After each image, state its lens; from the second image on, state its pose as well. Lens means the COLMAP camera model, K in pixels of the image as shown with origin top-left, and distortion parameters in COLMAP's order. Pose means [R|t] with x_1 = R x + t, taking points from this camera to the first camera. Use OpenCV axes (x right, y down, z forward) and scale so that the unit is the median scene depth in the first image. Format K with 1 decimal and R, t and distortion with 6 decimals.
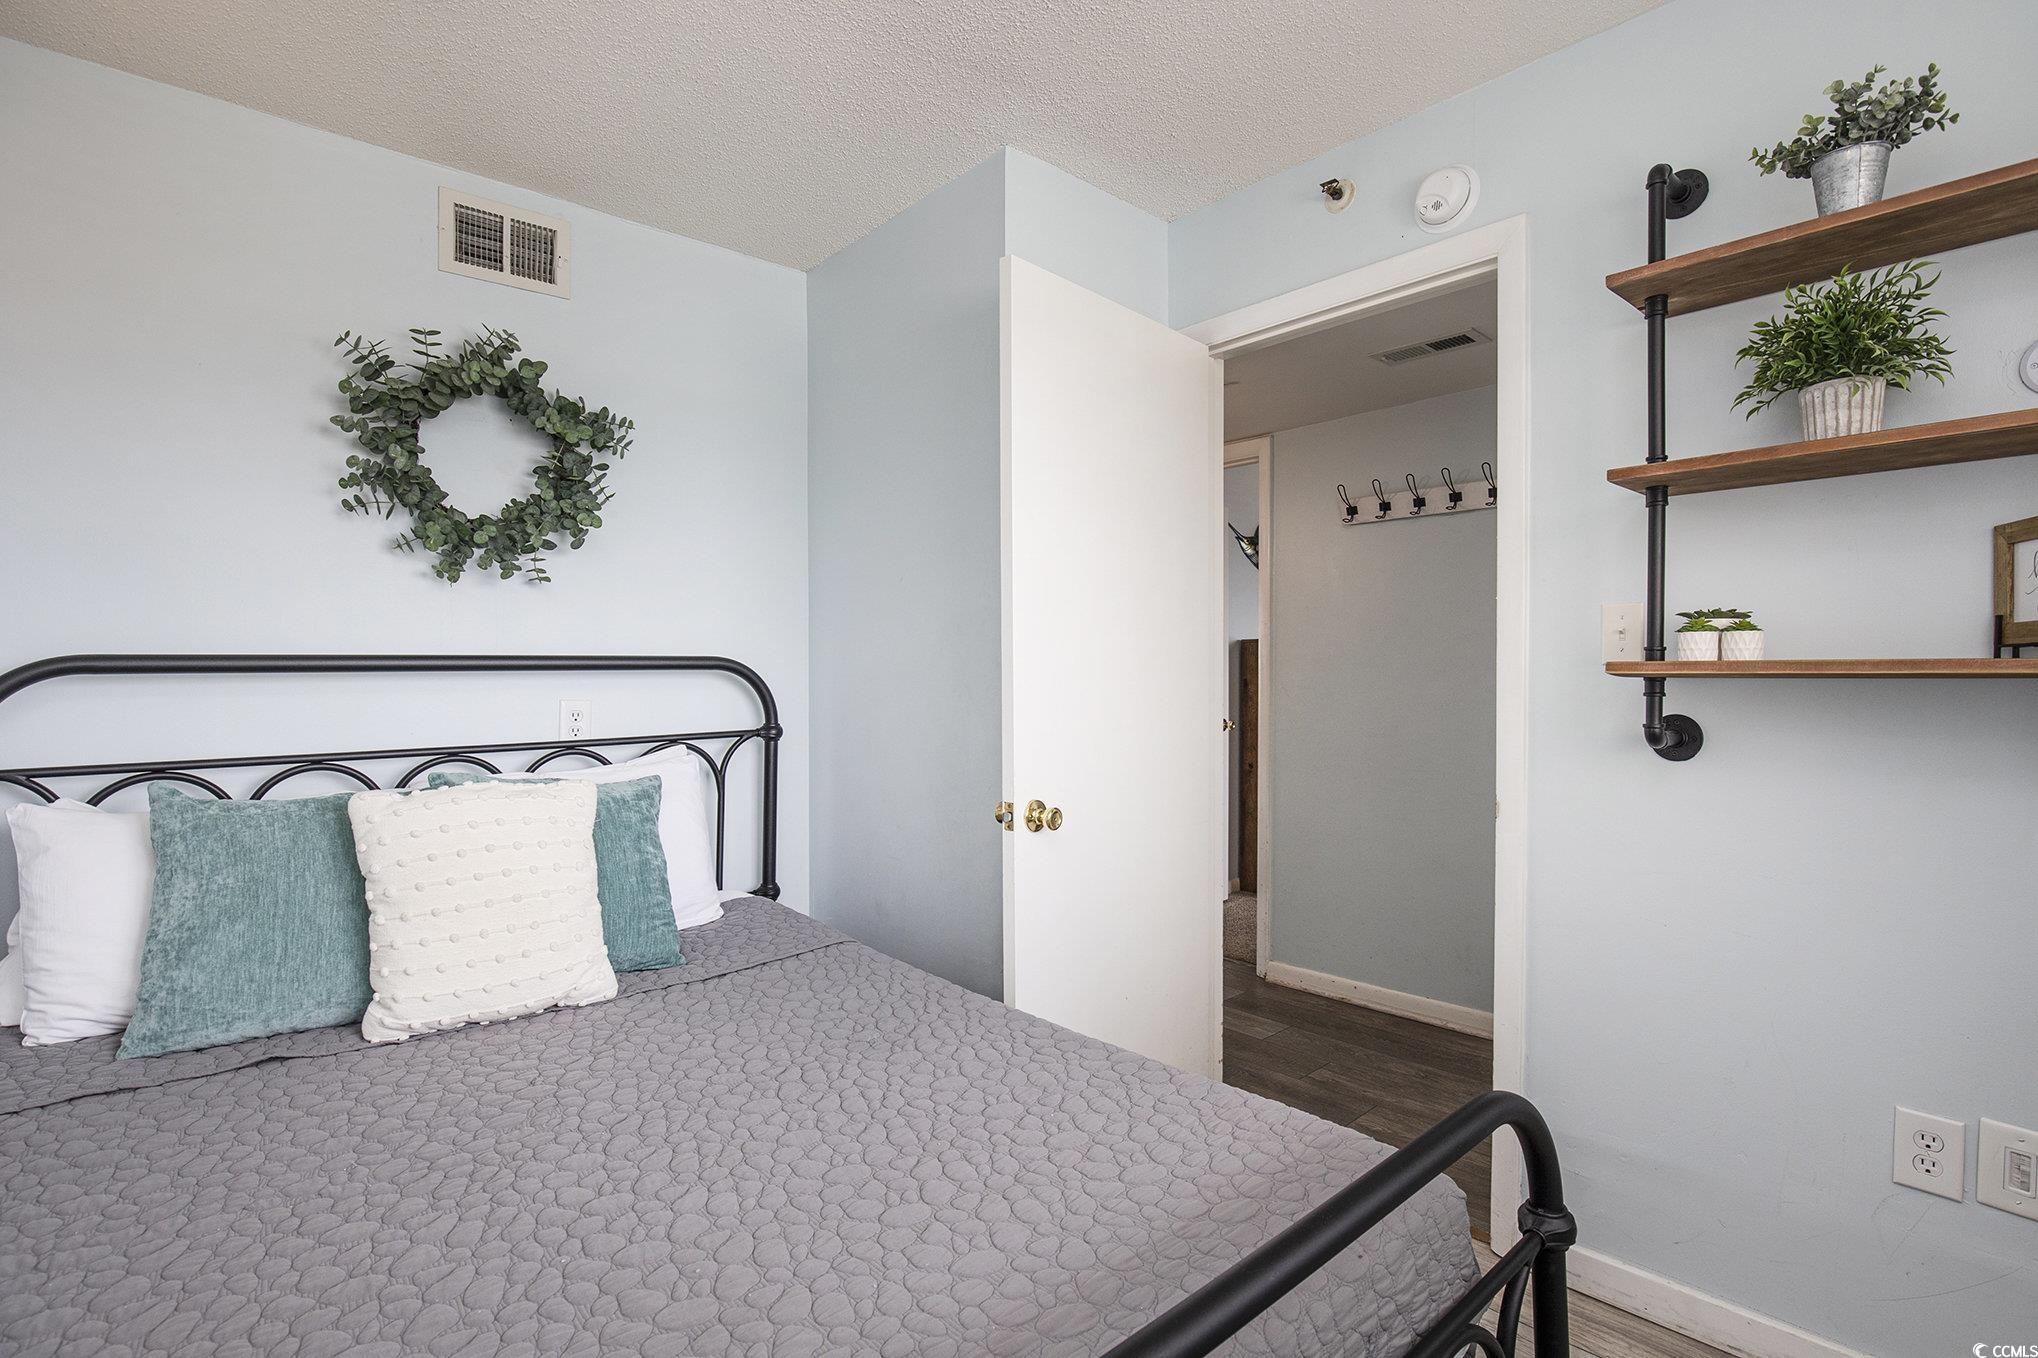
lens RADIAL K [[944.7, 0, 1019.0], [0, 944.7, 679.0], [0, 0, 1]] dist [-0.002717, 0.000142]
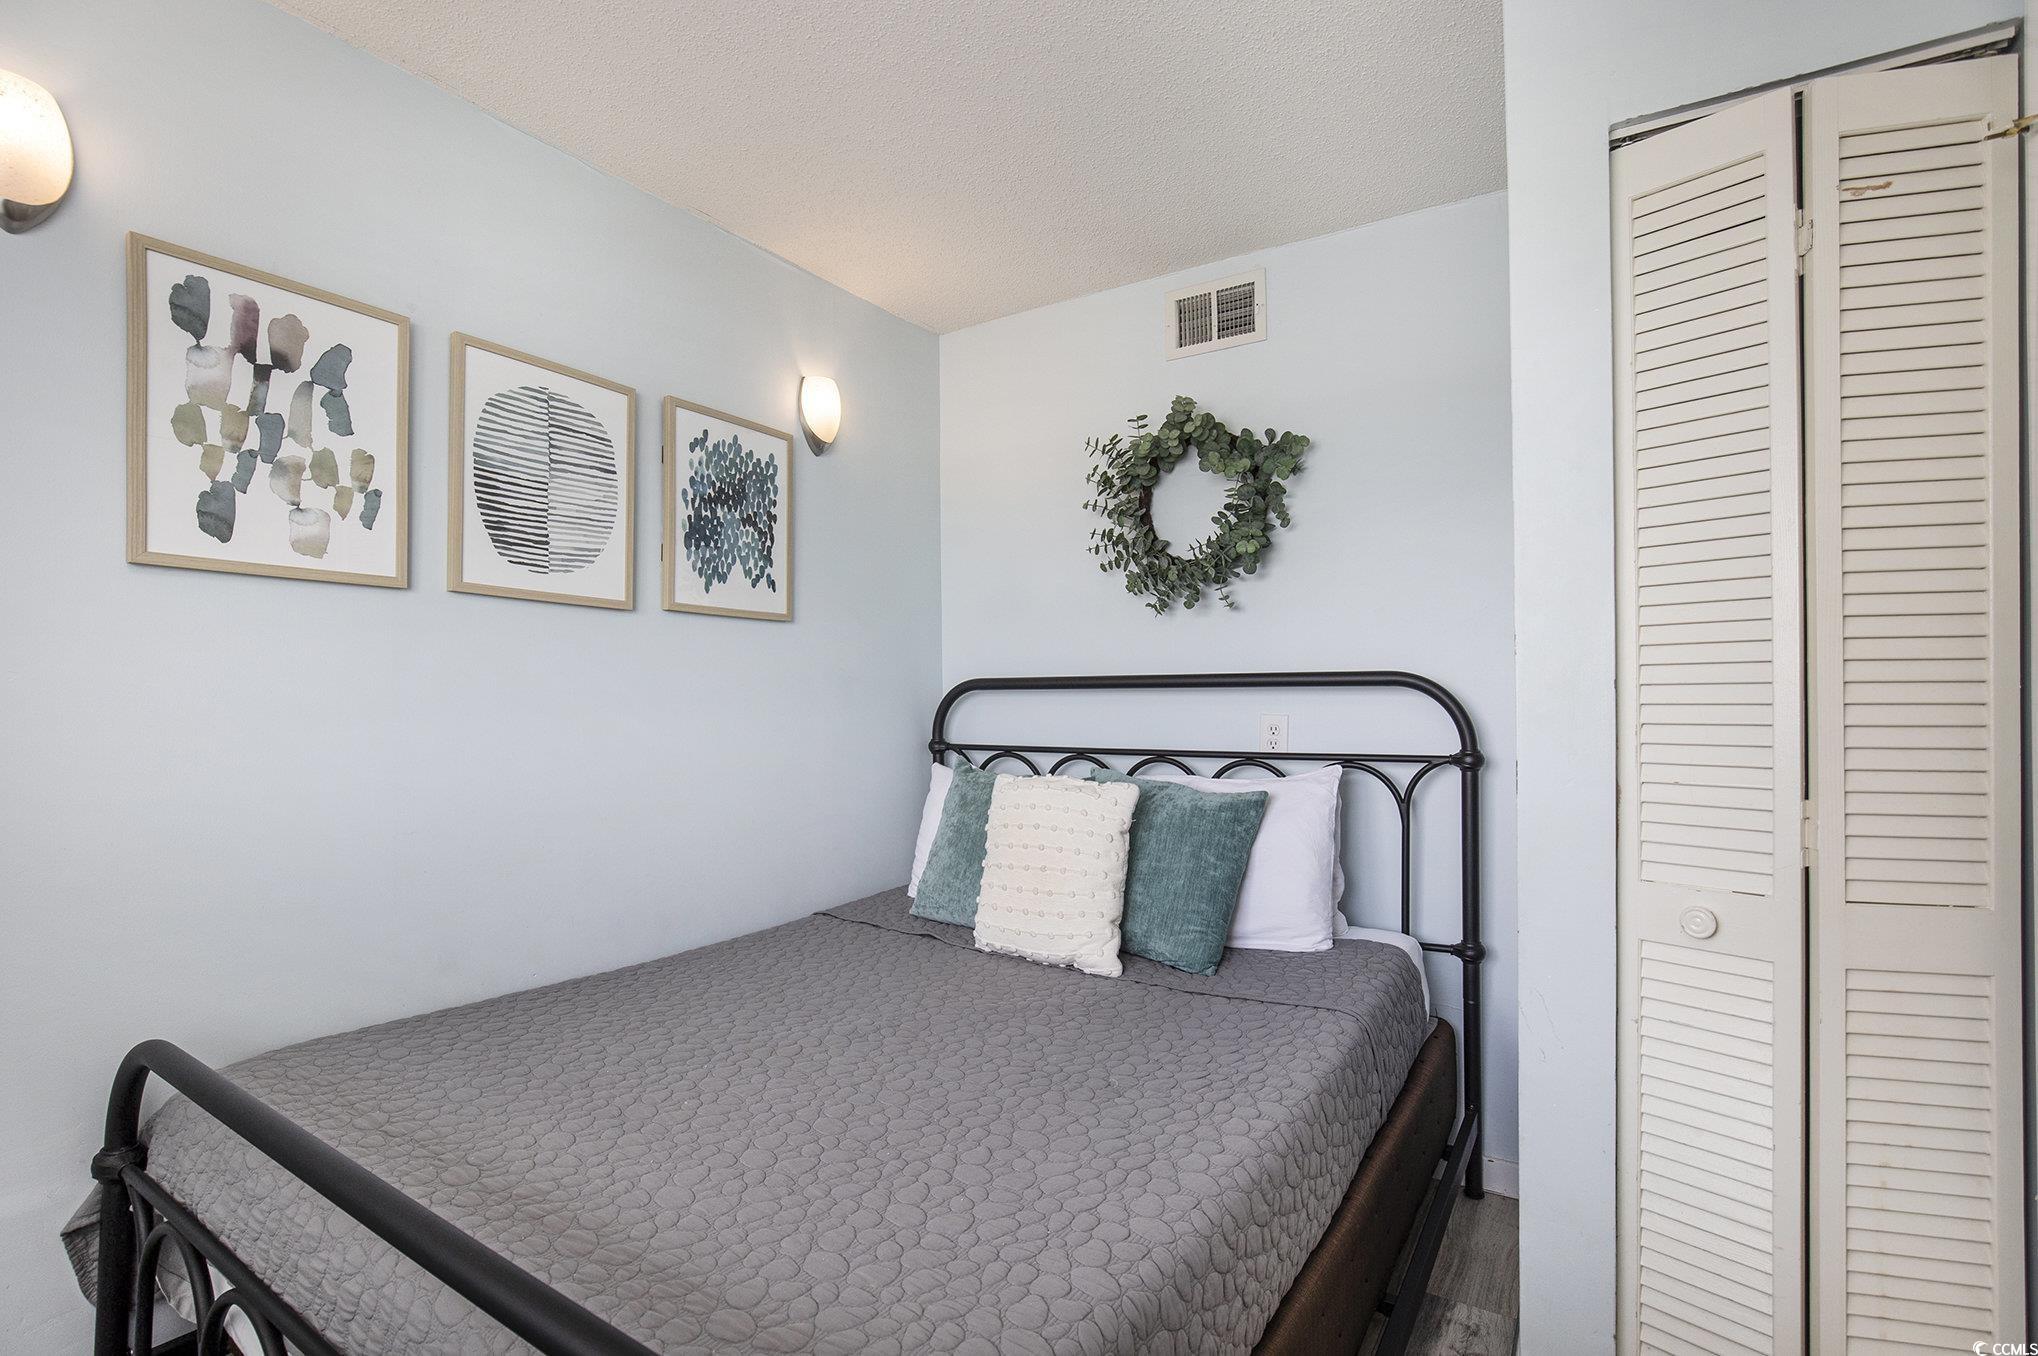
lens RADIAL K [[976.4, 0, 1023.8], [0, 976.4, 678.8], [0, 0, 1]] dist [-0.005585, -0.000937]
pose [[0.292399, -0.003694, -0.956289, 0.522734], [-0.005204, 0.999972, -0.005454, -0.010988], [0.956282, 0.006571, 0.292371, 0.435356]]
